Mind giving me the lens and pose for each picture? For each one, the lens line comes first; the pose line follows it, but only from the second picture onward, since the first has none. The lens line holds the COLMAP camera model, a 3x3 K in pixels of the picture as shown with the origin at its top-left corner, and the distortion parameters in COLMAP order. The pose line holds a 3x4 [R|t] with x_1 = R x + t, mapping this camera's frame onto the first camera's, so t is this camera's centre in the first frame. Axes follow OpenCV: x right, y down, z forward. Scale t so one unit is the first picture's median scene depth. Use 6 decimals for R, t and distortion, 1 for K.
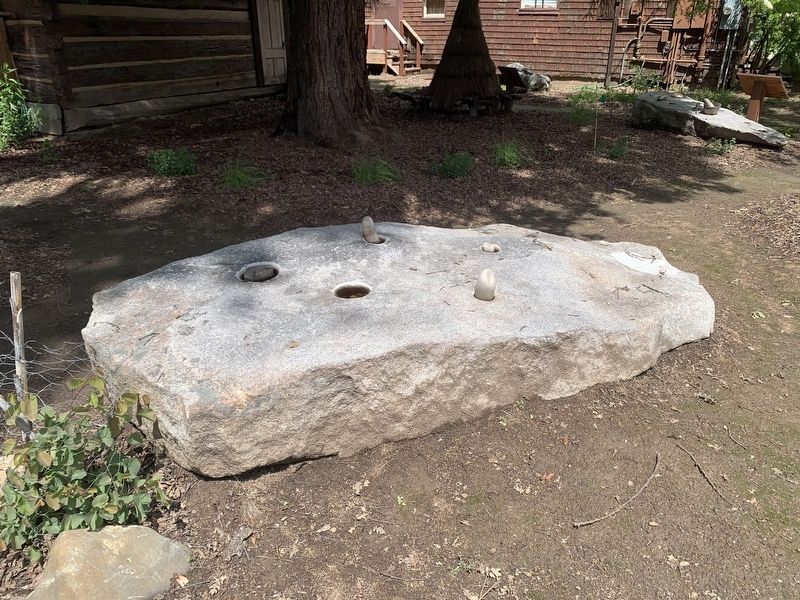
lens RADIAL K [[608.3, 0, 399.6], [0, 608.3, 300.7], [0, 0, 1]] dist [0.009419, -0.008199]
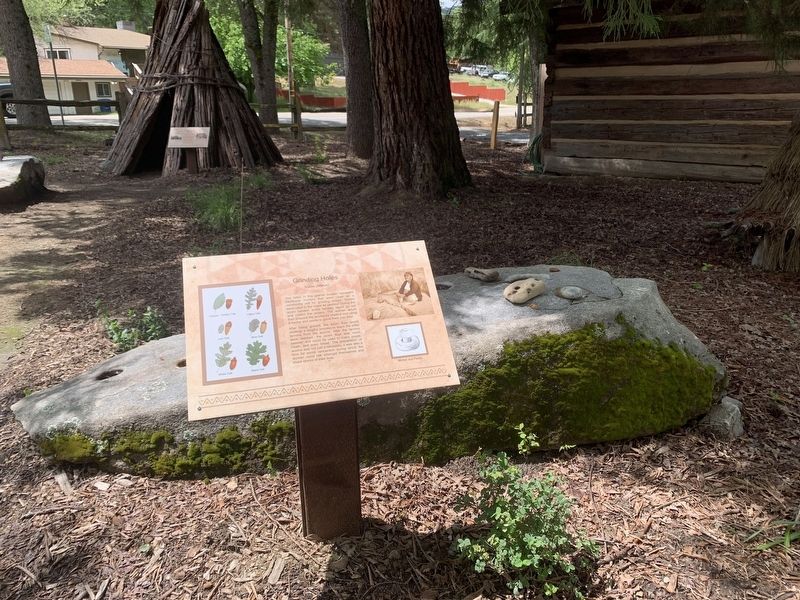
lens RADIAL K [[608.3, 0, 400.9], [0, 608.3, 298.8], [0, 0, 1]] dist [0.009419, -0.008199]
pose [[-0.264854, 0.313986, -0.911737, 0.570275], [-0.375817, 0.837128, 0.397465, -0.362089], [0.888039, 0.447916, -0.103715, 0.812454]]
